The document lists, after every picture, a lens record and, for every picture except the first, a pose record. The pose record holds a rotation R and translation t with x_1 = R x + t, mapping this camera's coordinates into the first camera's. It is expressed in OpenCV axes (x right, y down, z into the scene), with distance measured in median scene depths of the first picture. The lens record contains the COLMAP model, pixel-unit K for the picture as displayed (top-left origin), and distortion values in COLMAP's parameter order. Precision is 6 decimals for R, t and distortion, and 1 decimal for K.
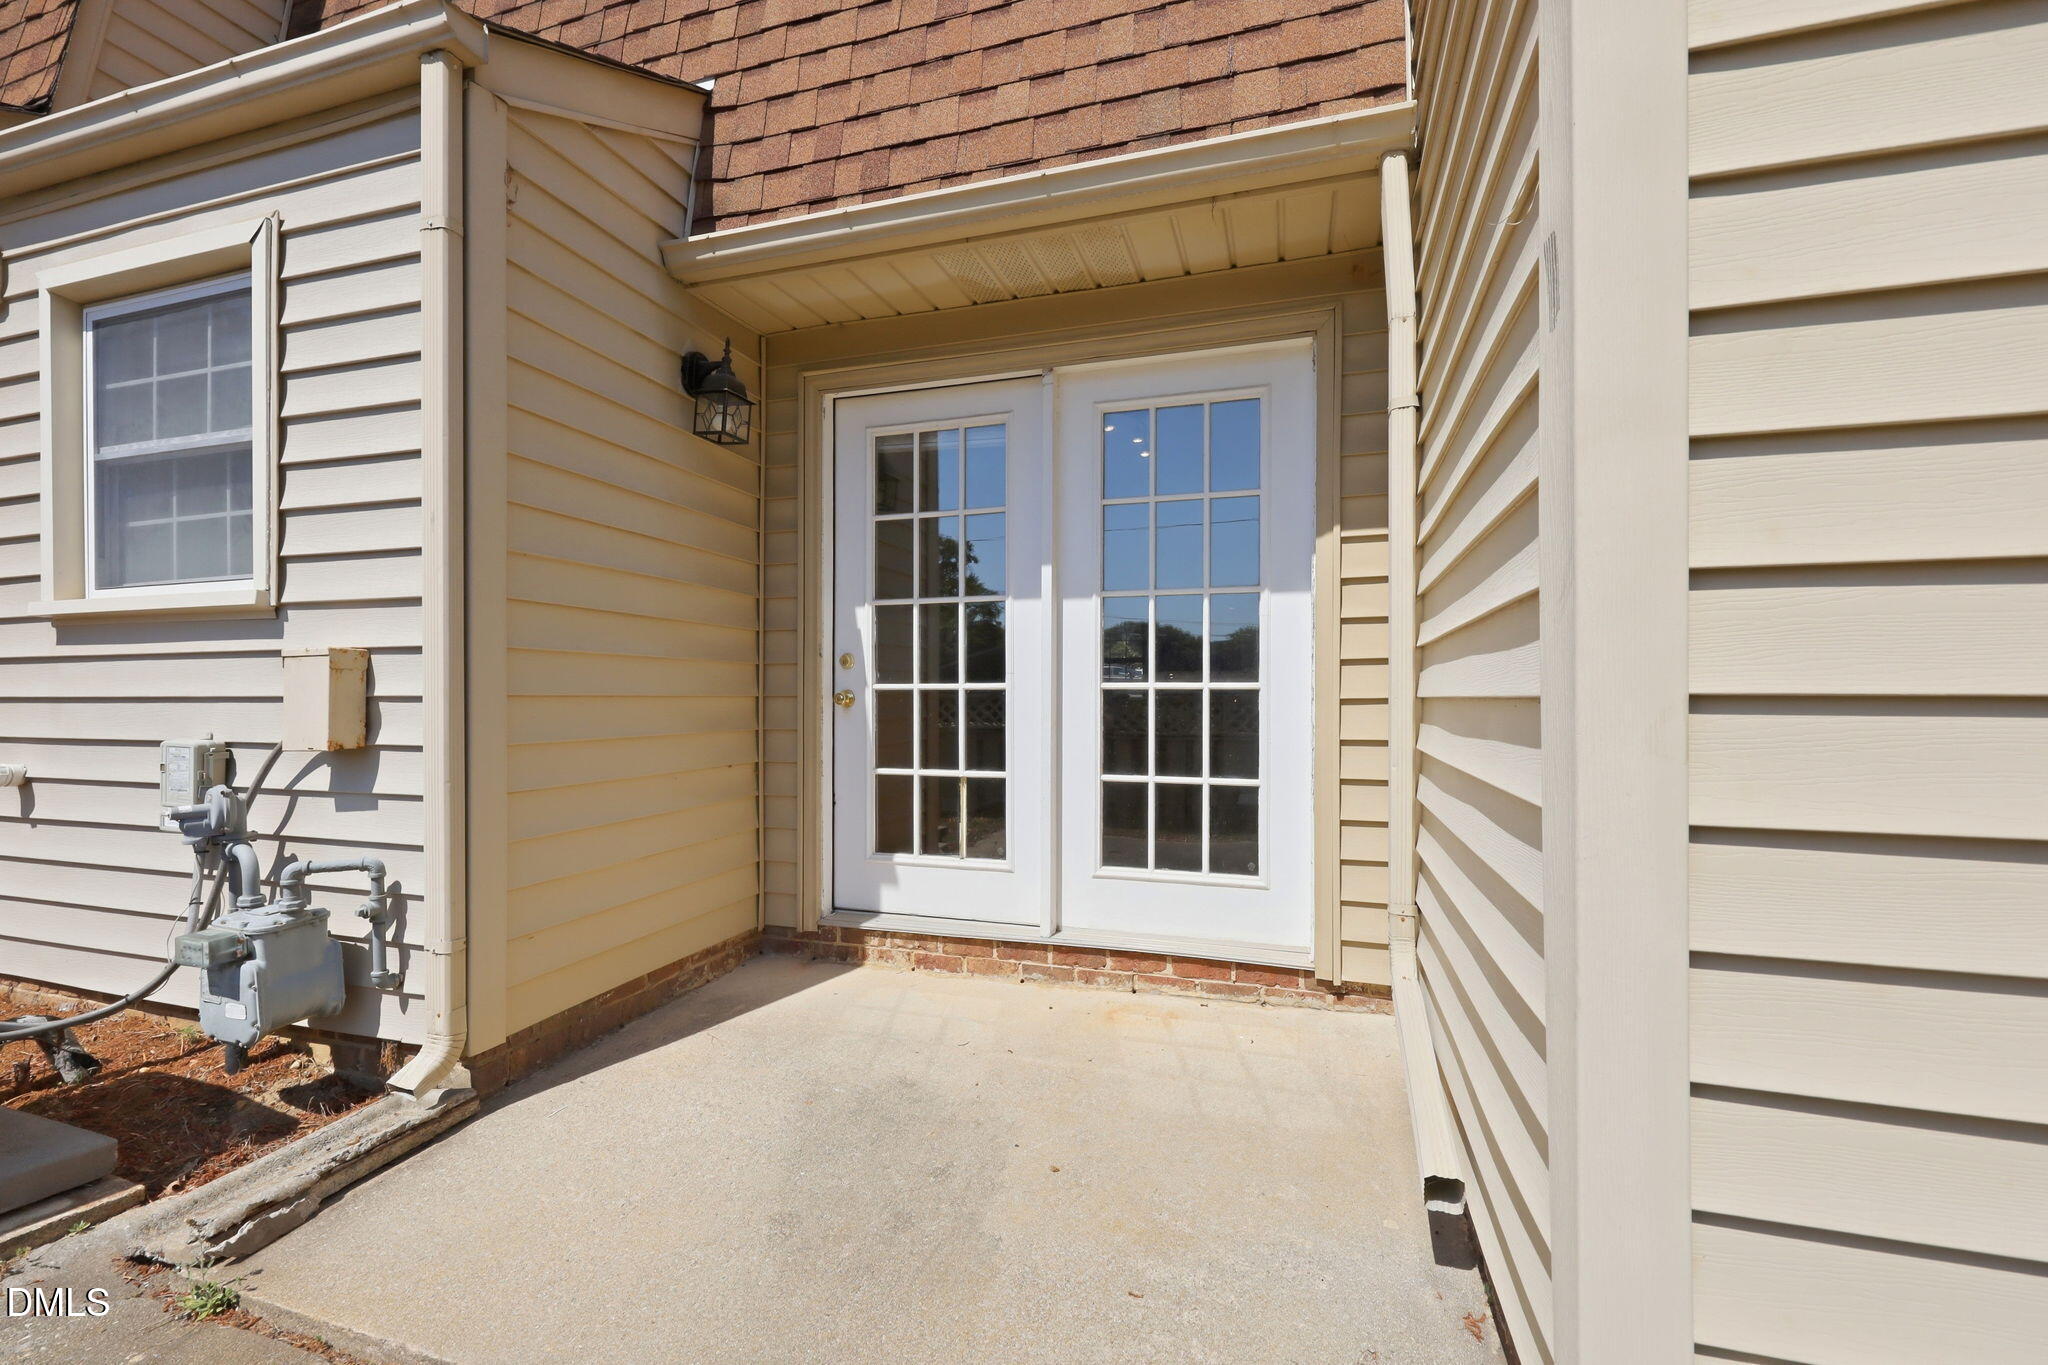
lens RADIAL K [[874.3, 0, 1024.0], [0, 874.3, 682.5], [0, 0, 1]] dist [0.000022, -0.000023]
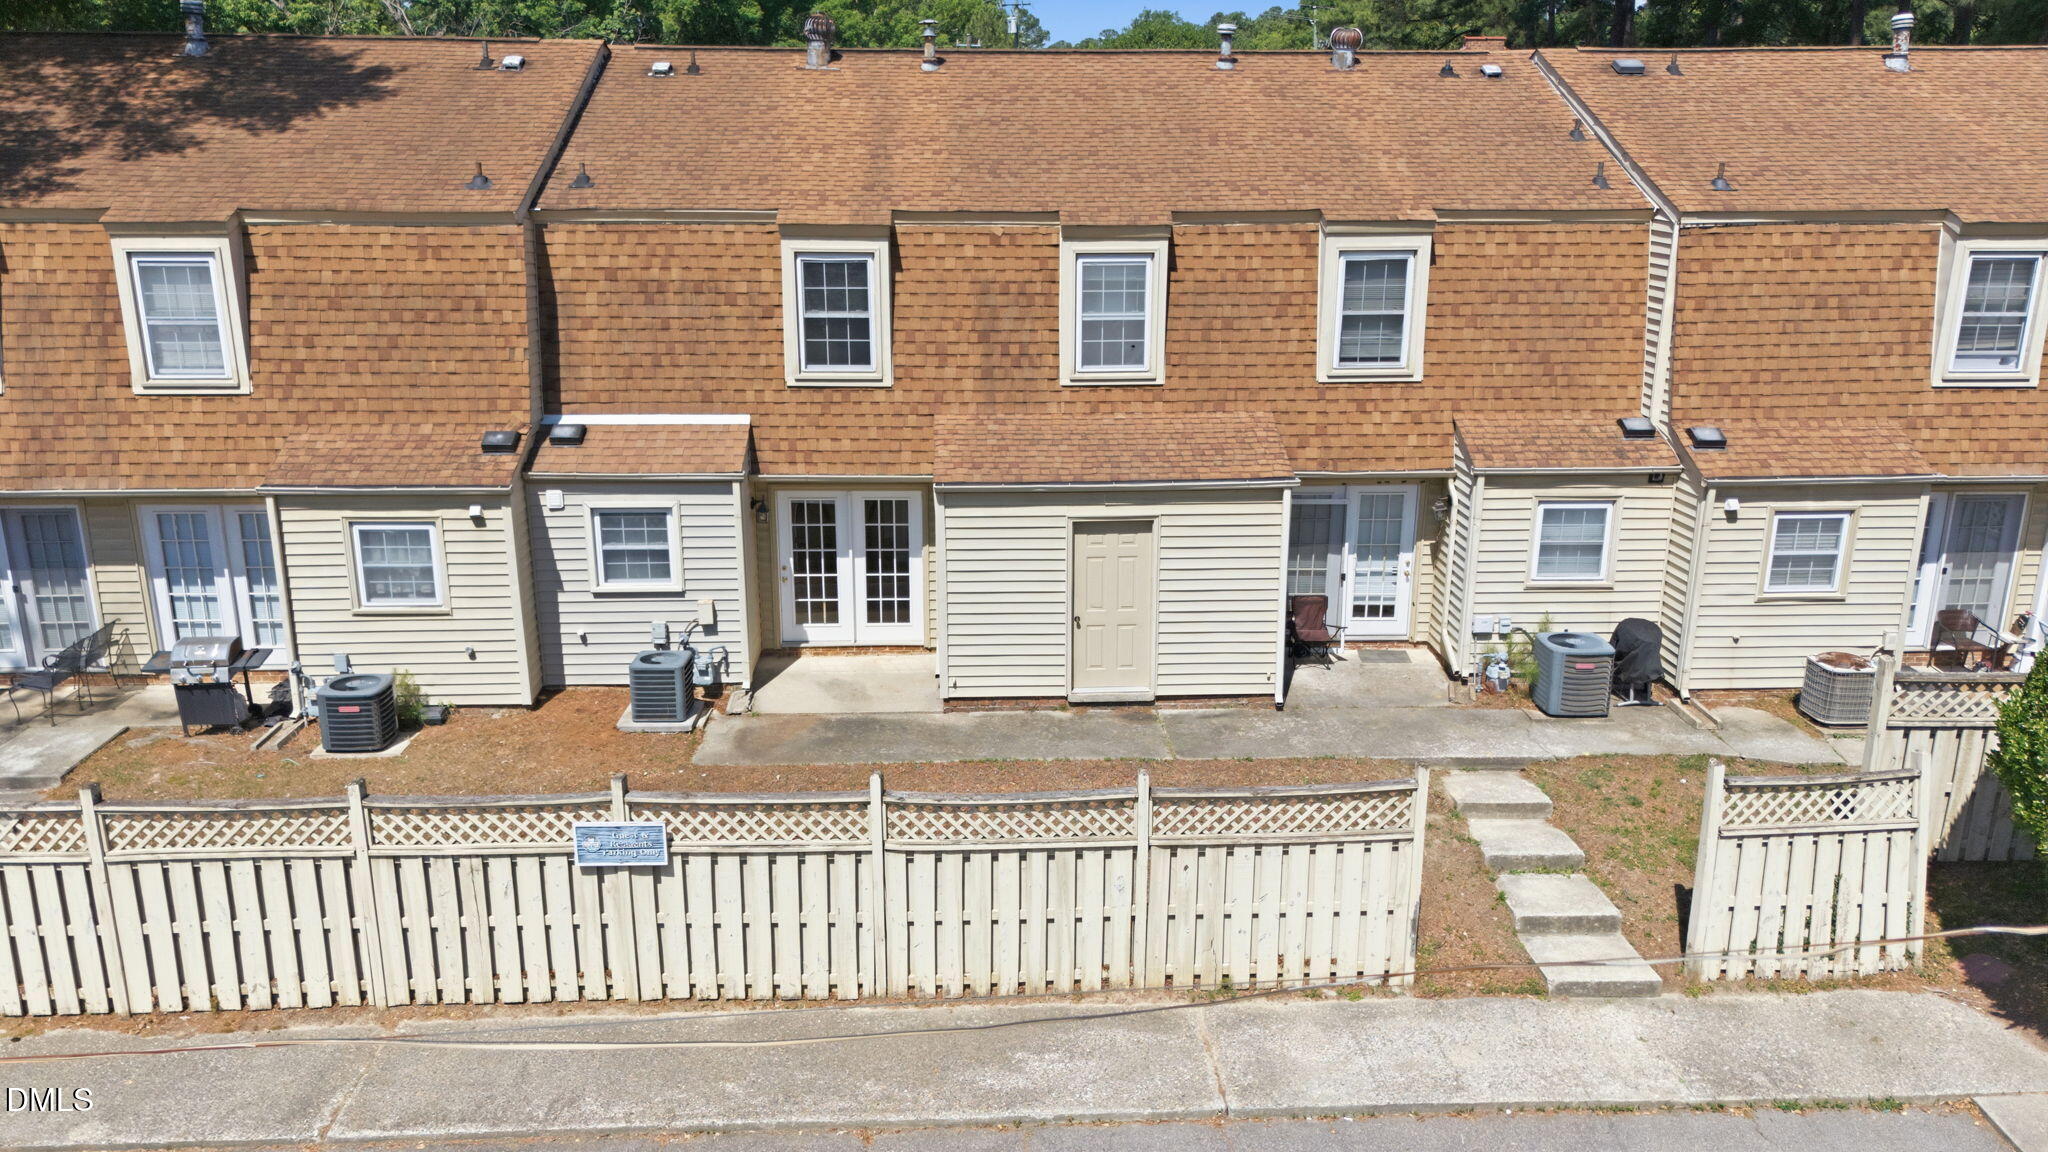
lens RADIAL K [[1501.6, 0, 1024.0], [0, 1501.6, 576.0], [0, 0, 1]] dist [0.076727, -0.076522]
pose [[0.943173, -0.091210, 0.319539, -1.286361], [-0.000971, 0.960832, 0.277129, -1.723362], [-0.332301, -0.261691, 0.906143, -4.855498]]
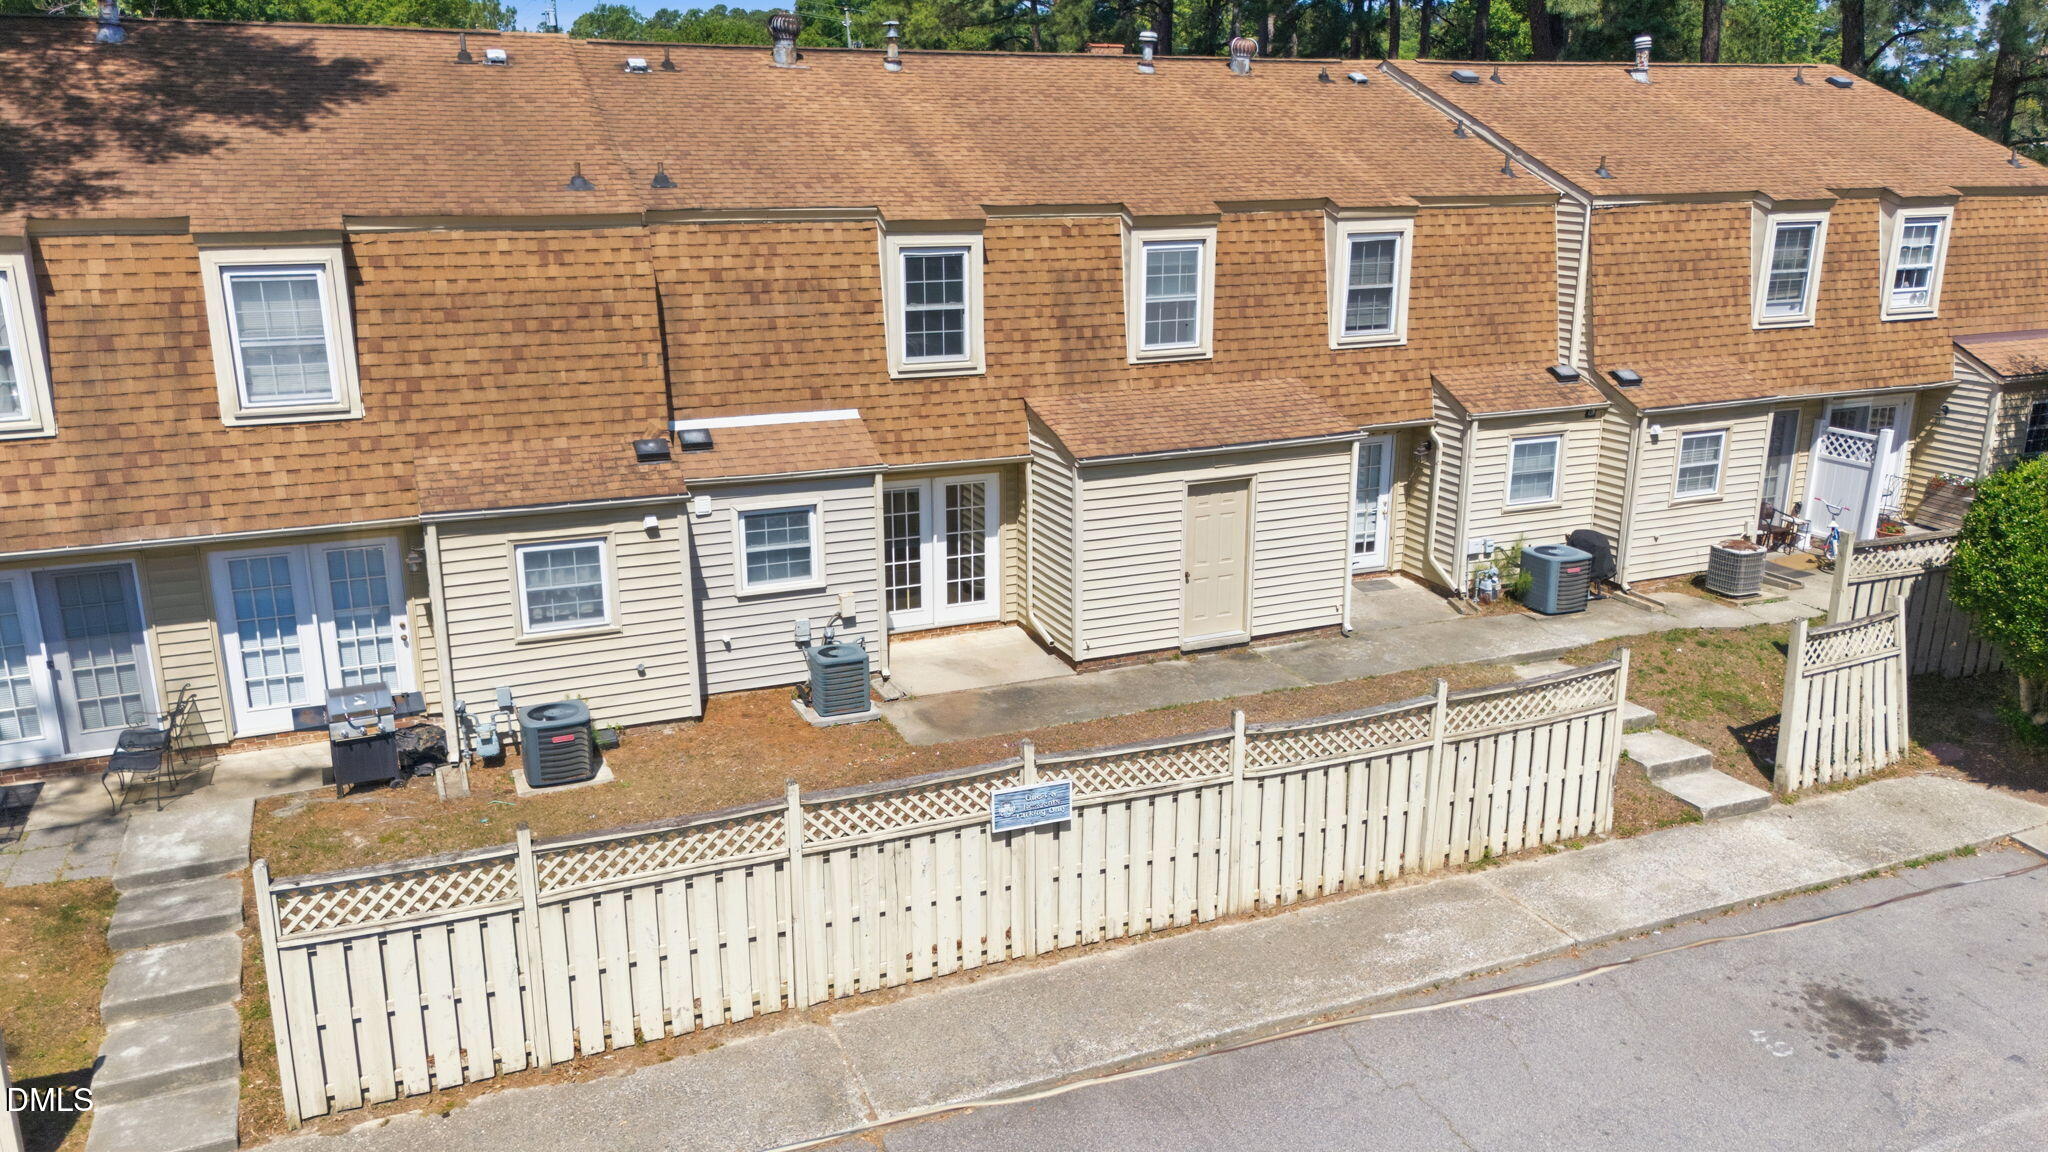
lens RADIAL K [[1501.6, 0, 1024.0], [0, 1501.6, 576.0], [0, 0, 1]] dist [0.076727, -0.076522]
pose [[0.764092, -0.179486, 0.619635, -3.678681], [0.000859, 0.960797, 0.277250, -1.715213], [-0.645107, -0.211312, 0.734292, -3.960241]]
